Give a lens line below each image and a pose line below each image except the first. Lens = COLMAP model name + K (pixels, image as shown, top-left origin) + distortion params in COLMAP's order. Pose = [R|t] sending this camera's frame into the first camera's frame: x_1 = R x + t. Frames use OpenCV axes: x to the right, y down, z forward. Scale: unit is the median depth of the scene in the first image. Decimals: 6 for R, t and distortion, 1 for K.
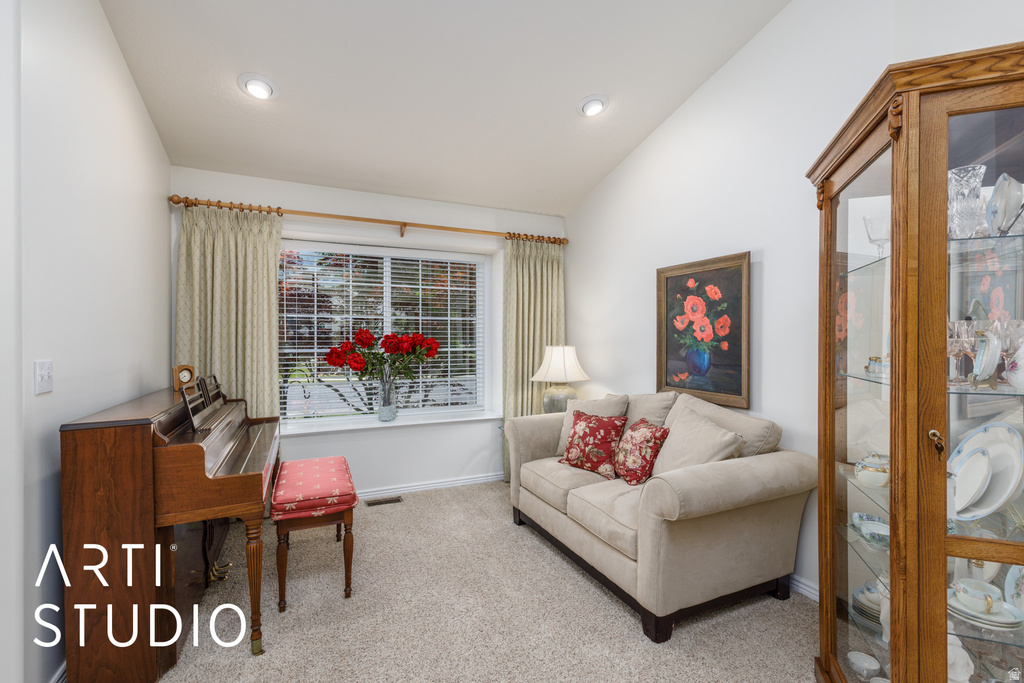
lens RADIAL K [[465.3, 0, 512.9], [0, 465.3, 339.7], [0, 0, 1]] dist [0.007599, -0.000591]
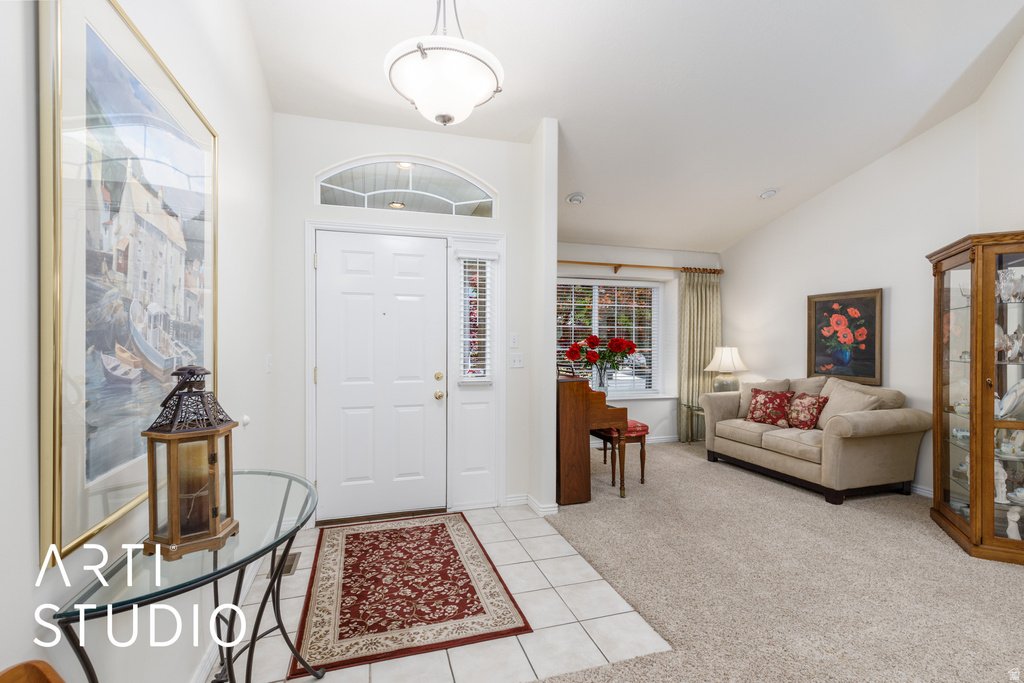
lens RADIAL K [[465.3, 0, 511.7], [0, 465.3, 342.9], [0, 0, 1]] dist [0.007599, -0.000591]
pose [[0.991836, 0.002582, -0.127495, -0.523625], [-0.002425, 0.999996, 0.001390, 0.000843], [0.127499, -0.001070, 0.991838, -0.722308]]
